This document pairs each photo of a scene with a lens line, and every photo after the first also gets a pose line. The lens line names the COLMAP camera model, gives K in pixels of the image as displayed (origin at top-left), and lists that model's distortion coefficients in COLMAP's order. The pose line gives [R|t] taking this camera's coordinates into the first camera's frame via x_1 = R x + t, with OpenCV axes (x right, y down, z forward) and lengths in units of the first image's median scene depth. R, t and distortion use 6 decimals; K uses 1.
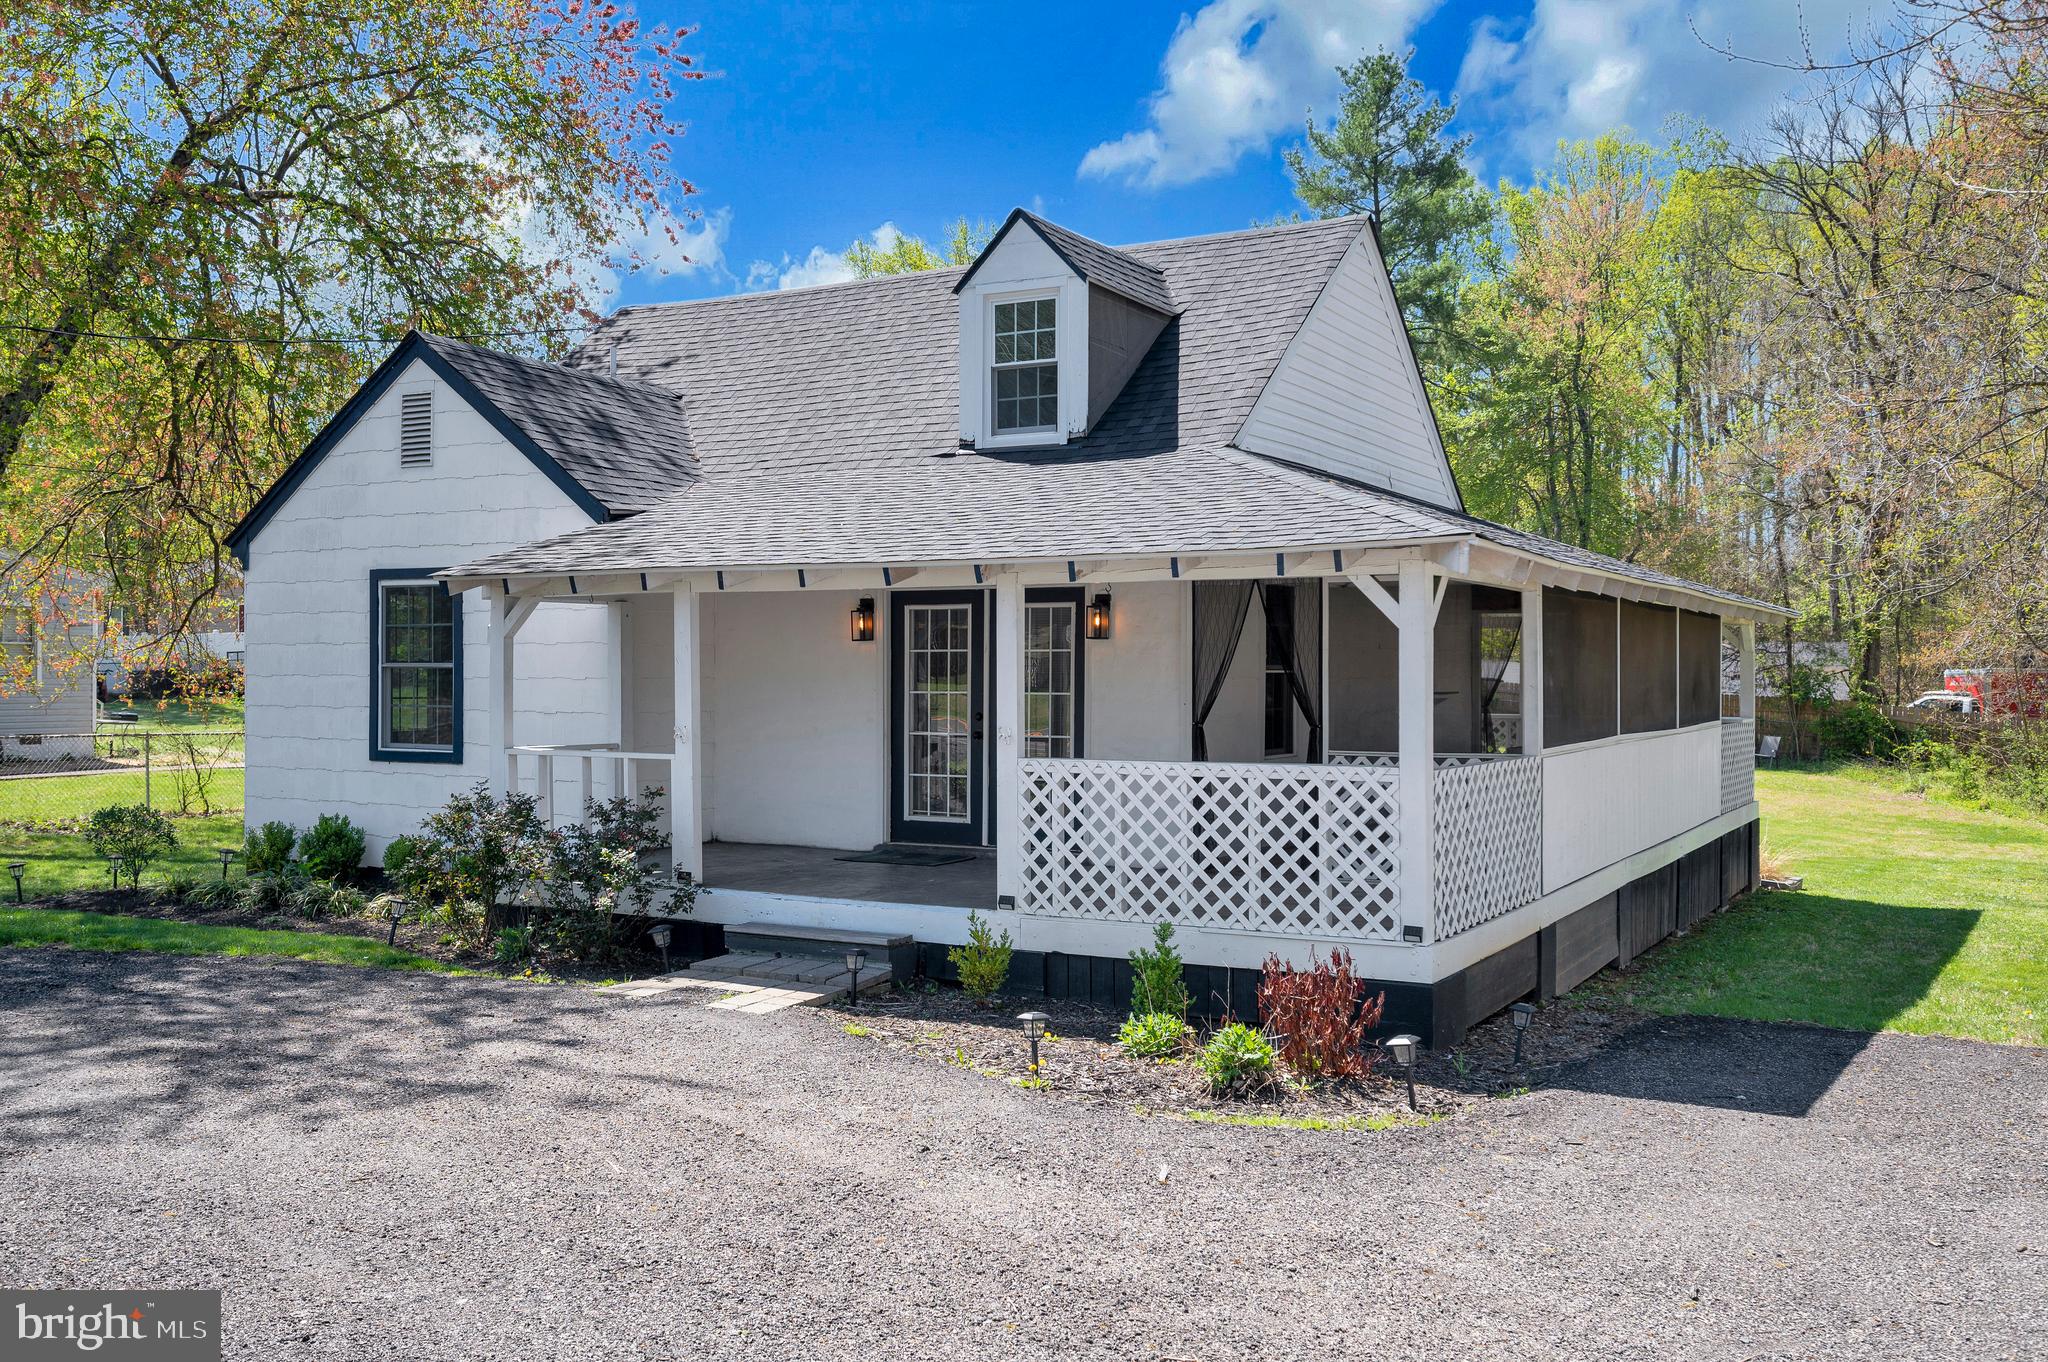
lens RADIAL K [[1835.7, 0, 1024.0], [0, 1835.7, 681.0], [0, 0, 1]] dist [0.005344, -0.000109]
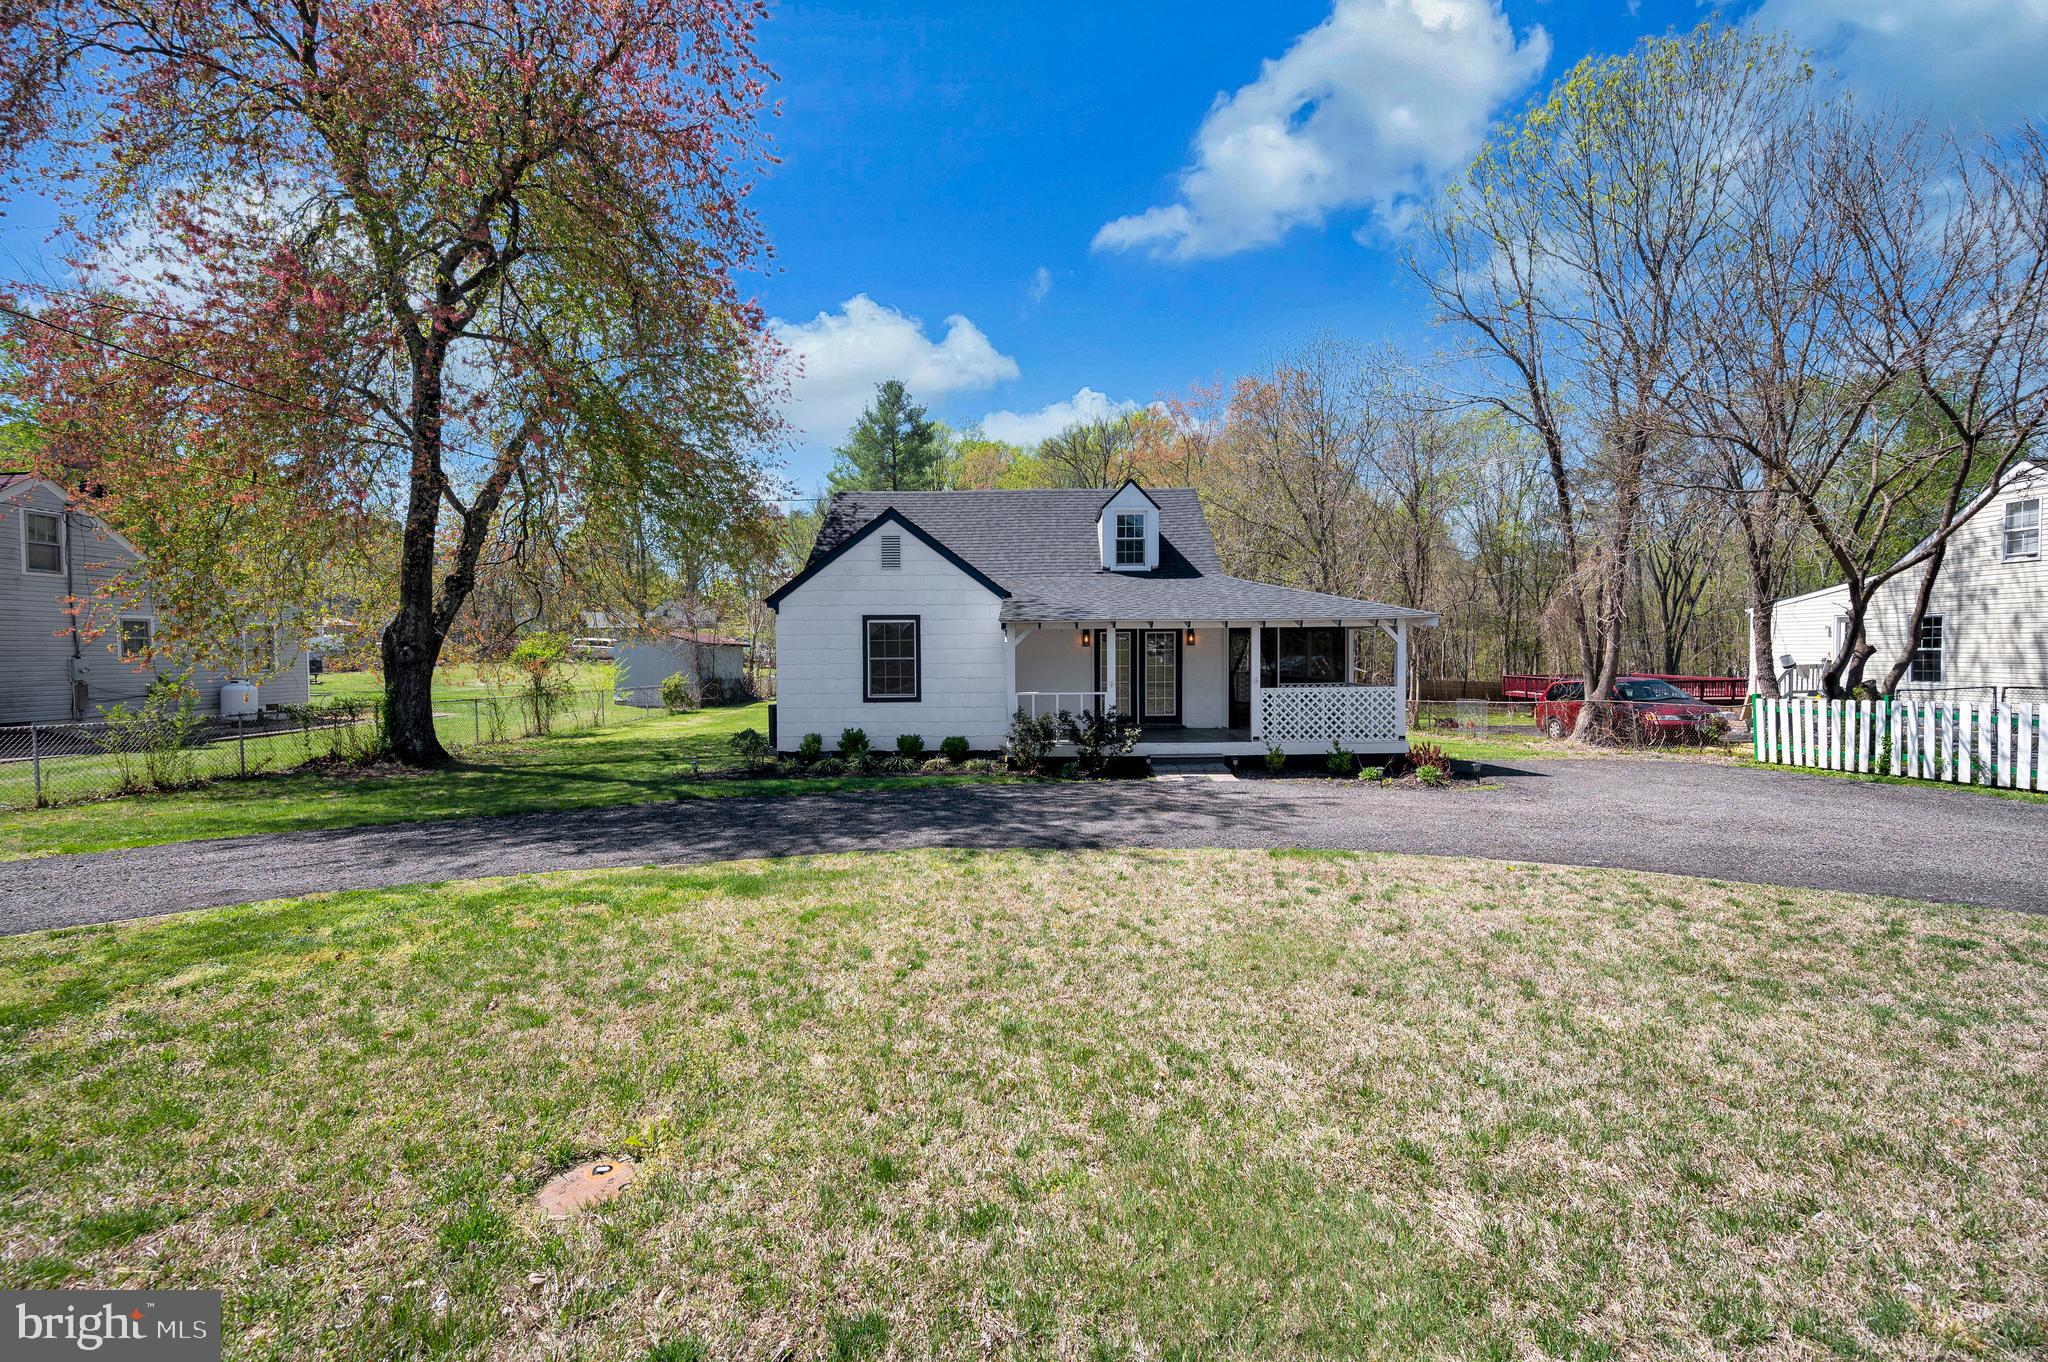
lens RADIAL K [[881.3, 0, 1035.8], [0, 881.3, 669.5], [0, 0, 1]] dist [-0.001903, -0.000037]
pose [[0.859098, -0.020990, 0.511380, -0.766716], [0.015308, 0.999765, 0.015319, -0.009563], [-0.511582, -0.005332, 0.859218, -0.004389]]
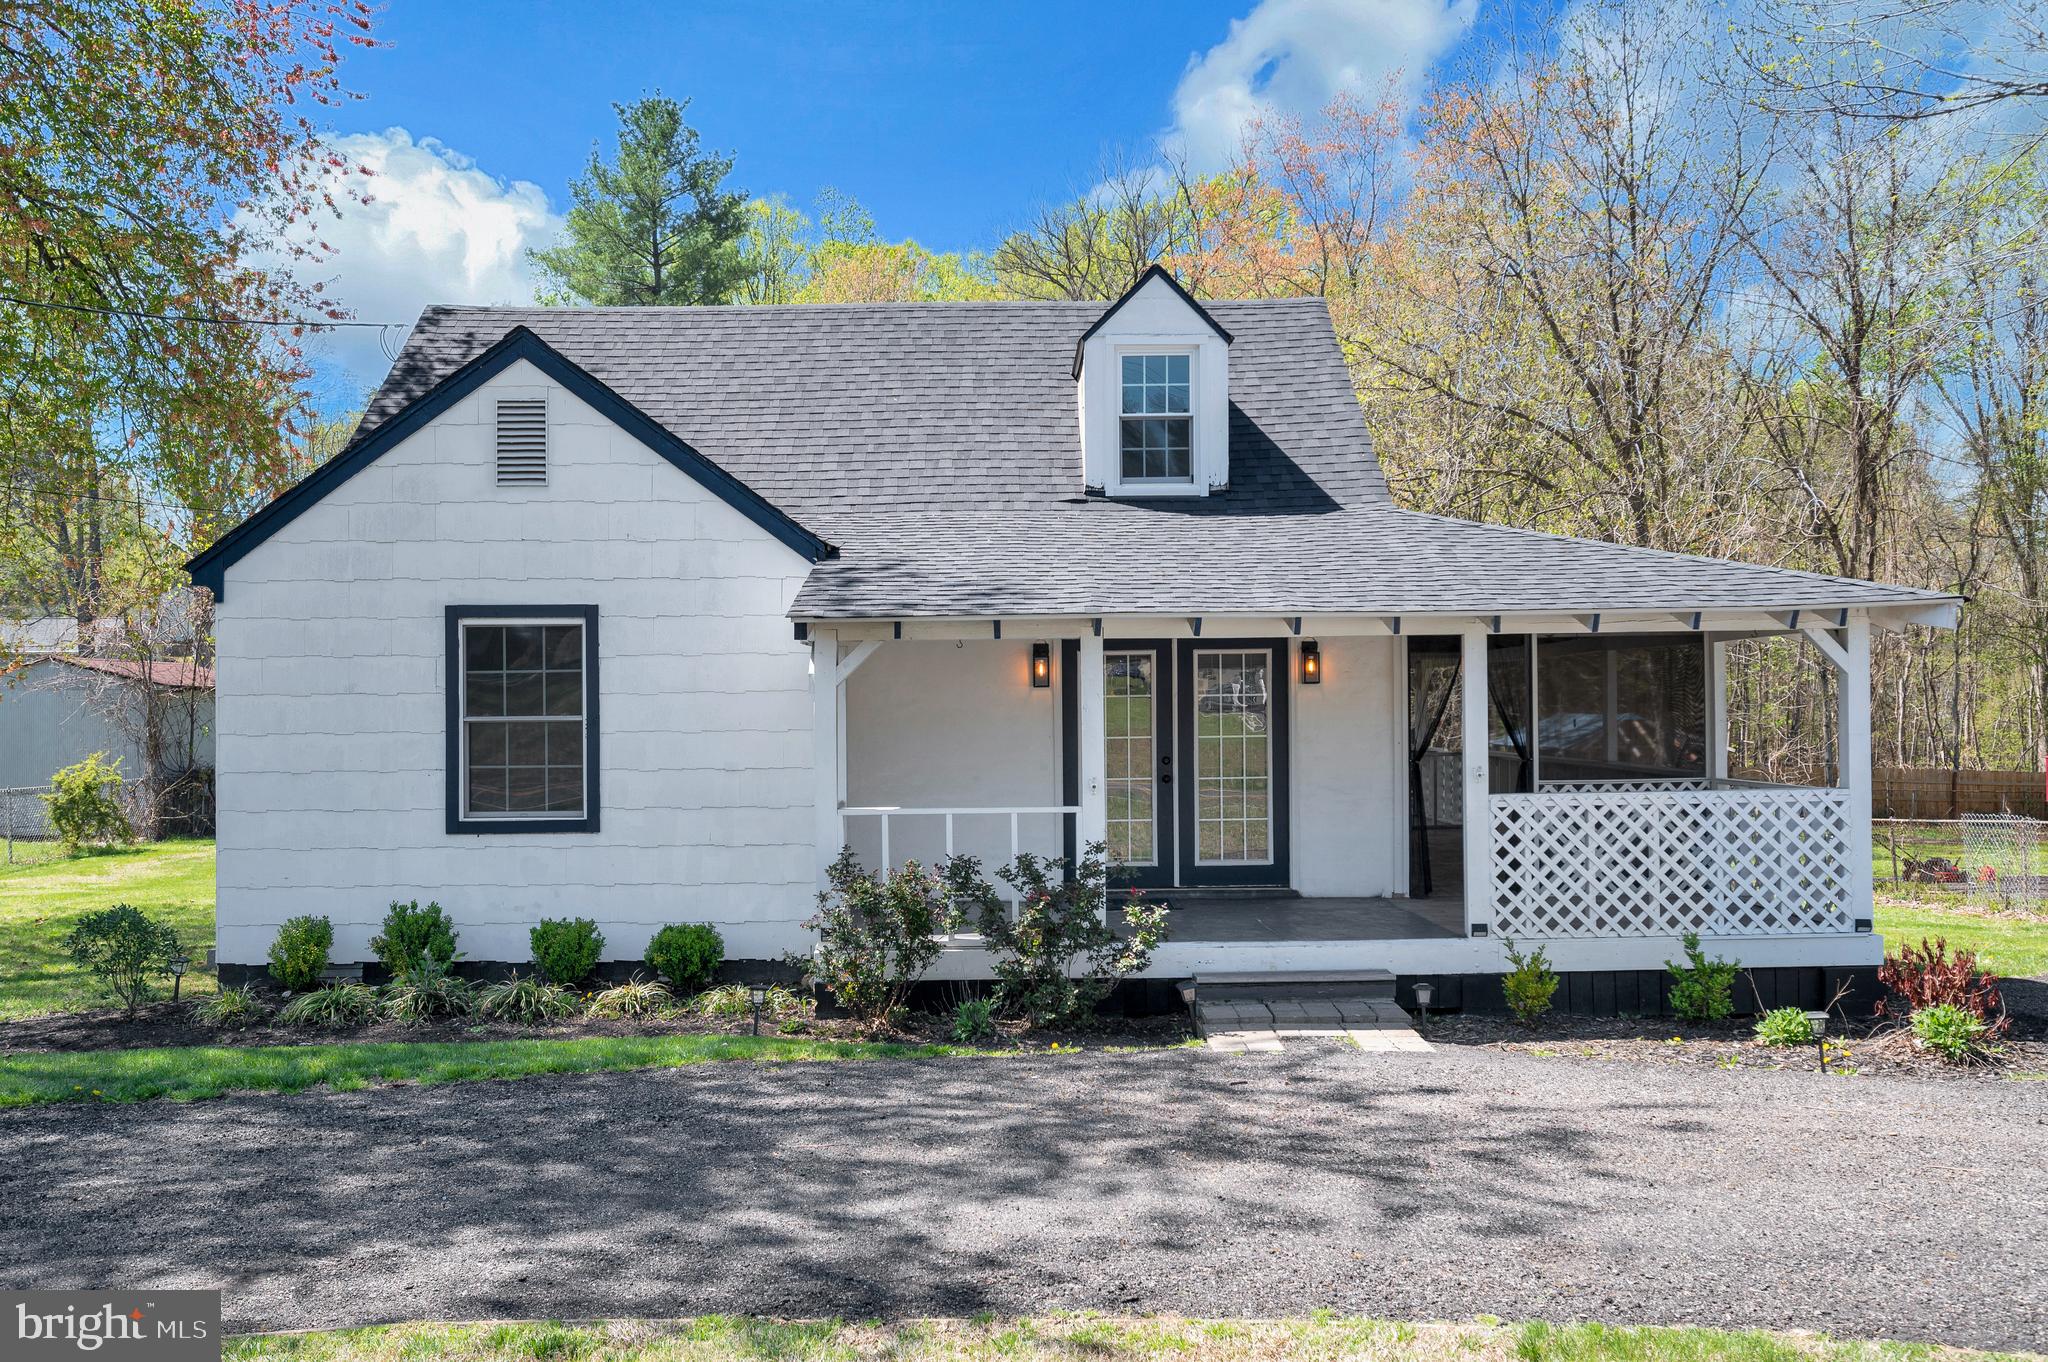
lens RADIAL K [[1835.7, 0, 1024.0], [0, 1835.7, 681.0], [0, 0, 1]] dist [0.005344, -0.000109]
pose [[0.859333, -0.004468, 0.511397, -0.596693], [0.017040, 0.999657, -0.019901, -0.005644], [-0.511132, 0.025816, 0.859114, 0.162208]]
